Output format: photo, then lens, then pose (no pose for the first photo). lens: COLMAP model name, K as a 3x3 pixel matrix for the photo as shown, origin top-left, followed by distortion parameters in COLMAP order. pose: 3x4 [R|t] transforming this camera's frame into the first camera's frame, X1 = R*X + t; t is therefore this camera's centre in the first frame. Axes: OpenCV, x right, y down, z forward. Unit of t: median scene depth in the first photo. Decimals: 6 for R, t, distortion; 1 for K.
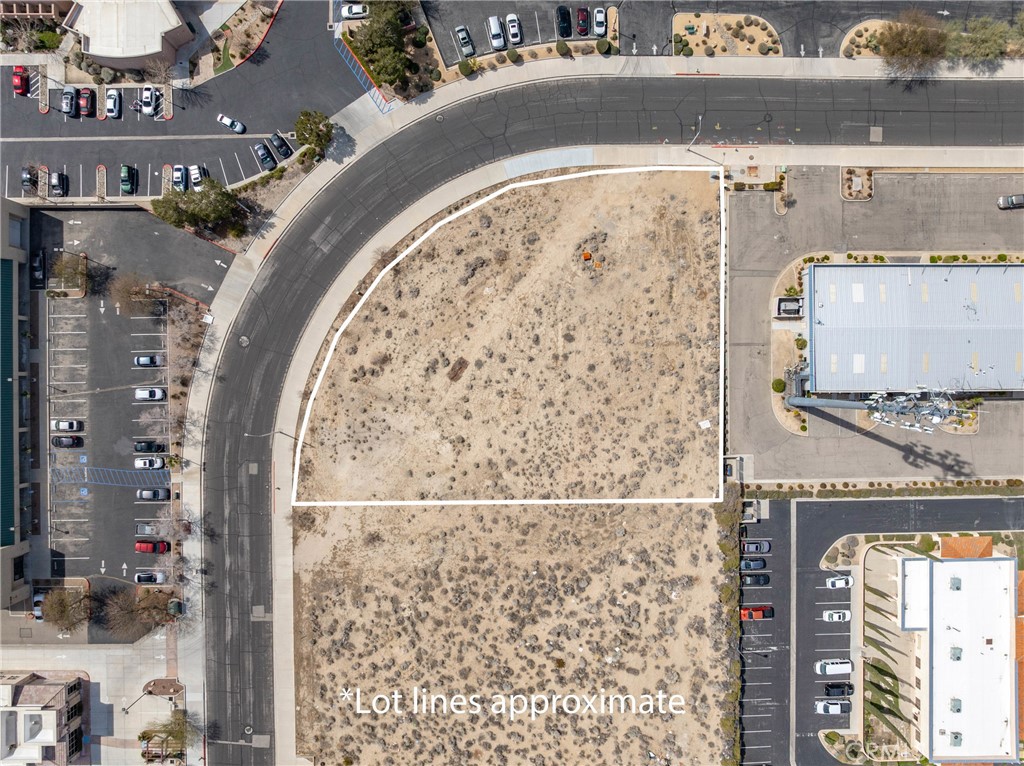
lens RADIAL K [[721.4, 0, 518.7], [0, 721.4, 378.2], [0, 0, 1]] dist [-0.034555, -0.003911]
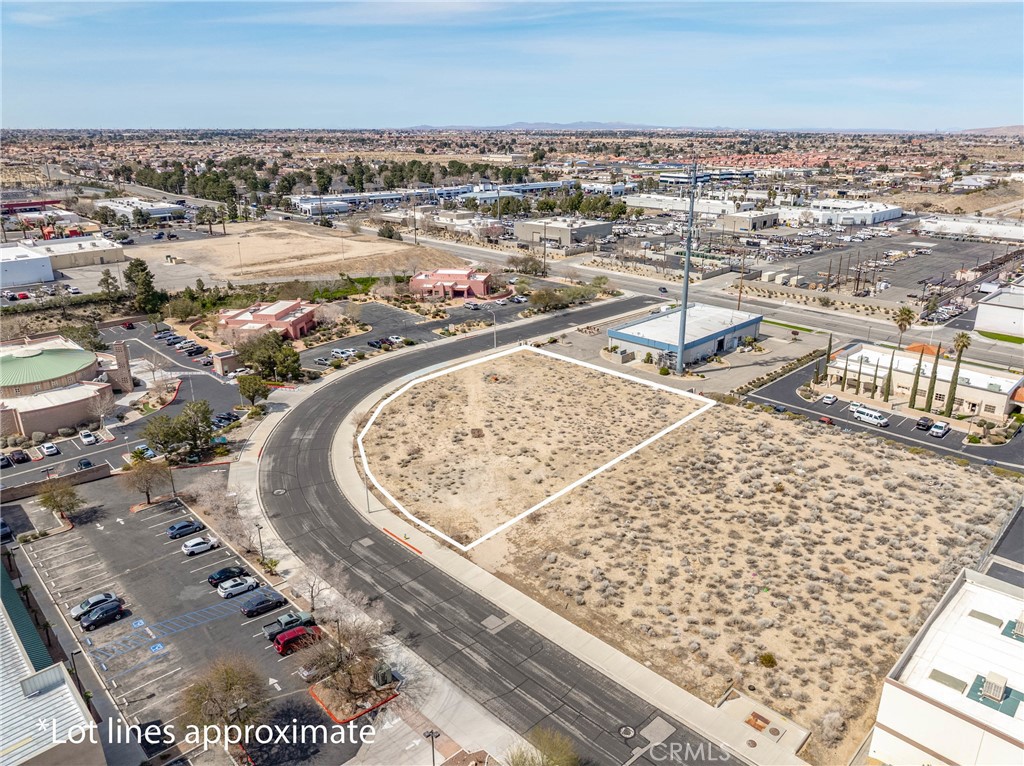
lens RADIAL K [[721.4, 0, 520.9], [0, 721.4, 361.0], [0, 0, 1]] dist [-0.034555, -0.003911]
pose [[0.711723, -0.228452, 0.664274, -0.730232], [0.702420, 0.221248, -0.676503, 0.740068], [0.007579, 0.948082, 0.317936, 0.558360]]
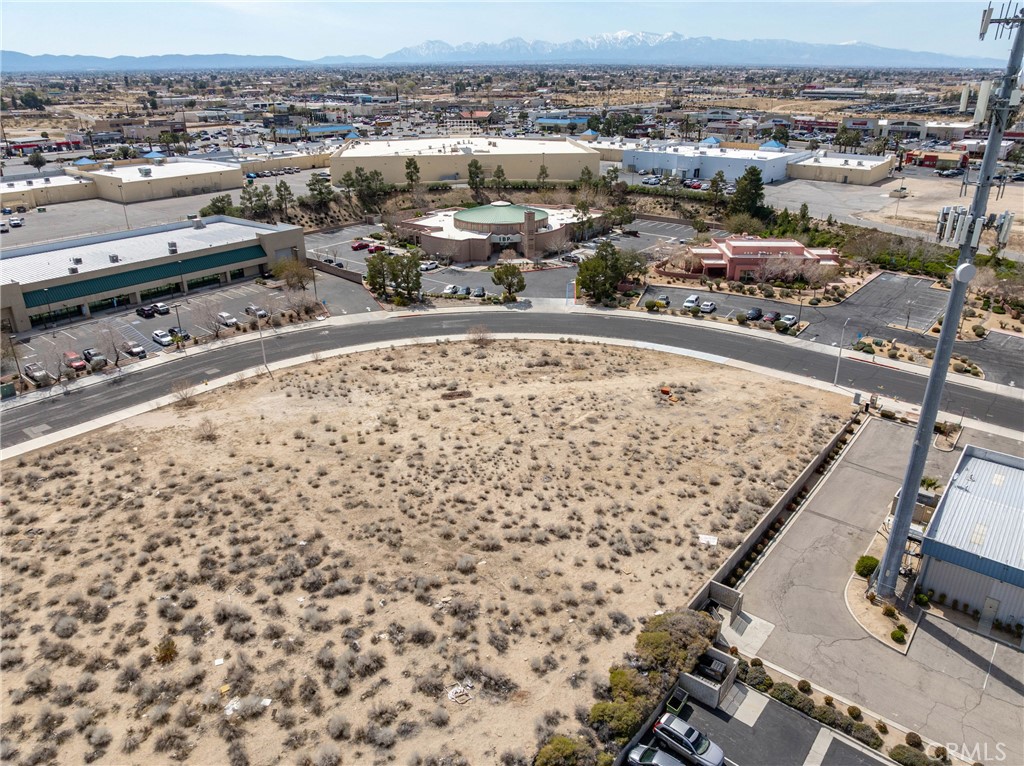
lens RADIAL K [[721.4, 0, 519.3], [0, 721.4, 382.1], [0, 0, 1]] dist [-0.034555, -0.003911]
pose [[0.773759, 0.238430, -0.586897, 0.447149], [-0.633357, 0.309420, -0.709308, 0.518891], [0.012478, 0.920549, 0.390428, 0.671105]]
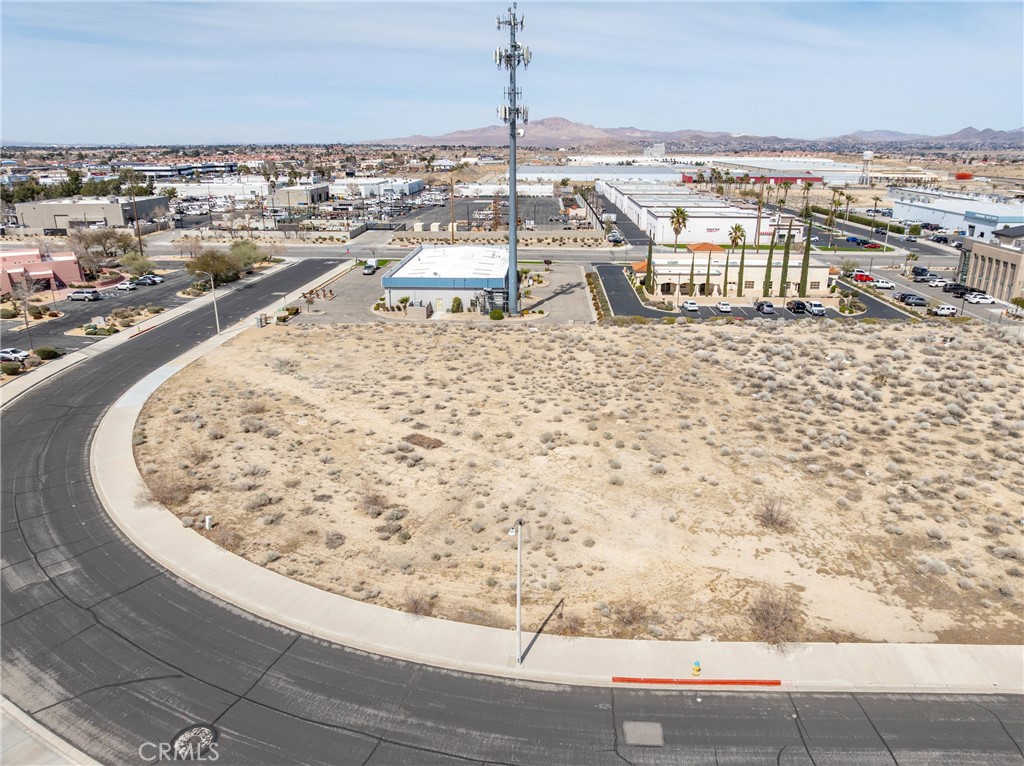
lens RADIAL K [[721.4, 0, 517.8], [0, 721.4, 362.0], [0, 0, 1]] dist [-0.034555, -0.003911]
pose [[0.049615, -0.303728, 0.951466, -0.596382], [0.998766, 0.017249, -0.046575, 0.087010], [-0.002265, 0.952603, 0.304209, 0.773714]]
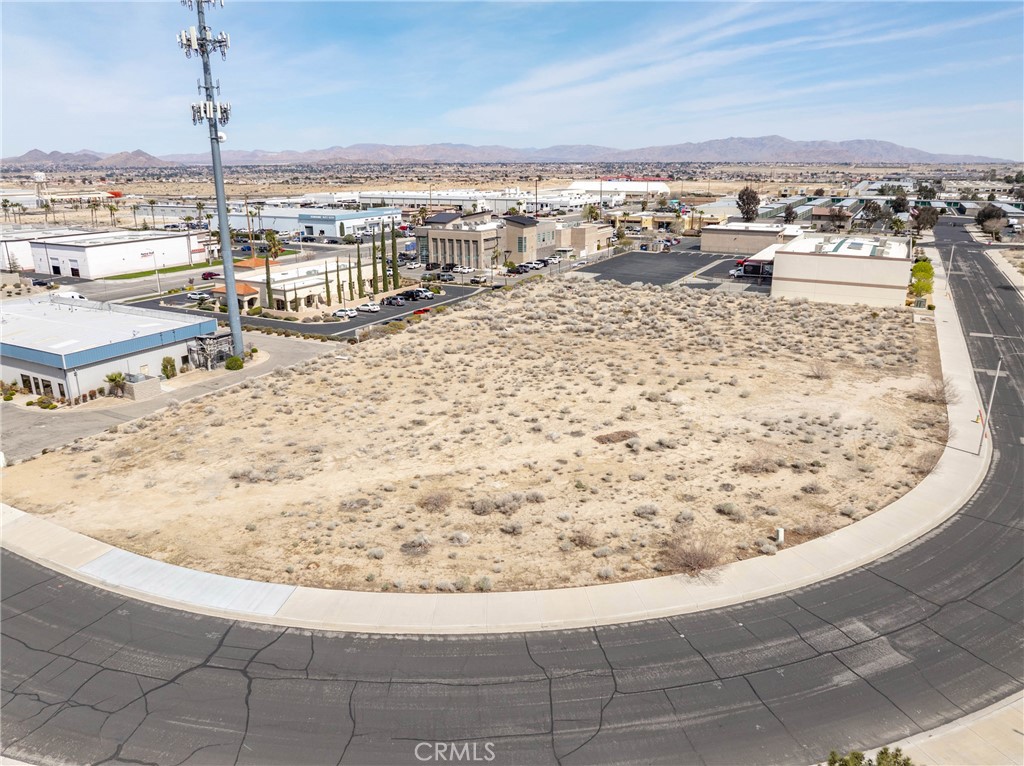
lens RADIAL K [[721.4, 0, 514.9], [0, 721.4, 358.7], [0, 0, 1]] dist [-0.034555, -0.003911]
pose [[-0.877288, -0.133567, 0.461006, -0.264751], [0.479927, -0.232063, 0.846059, -0.507134], [-0.006023, 0.963487, 0.267688, 0.796128]]
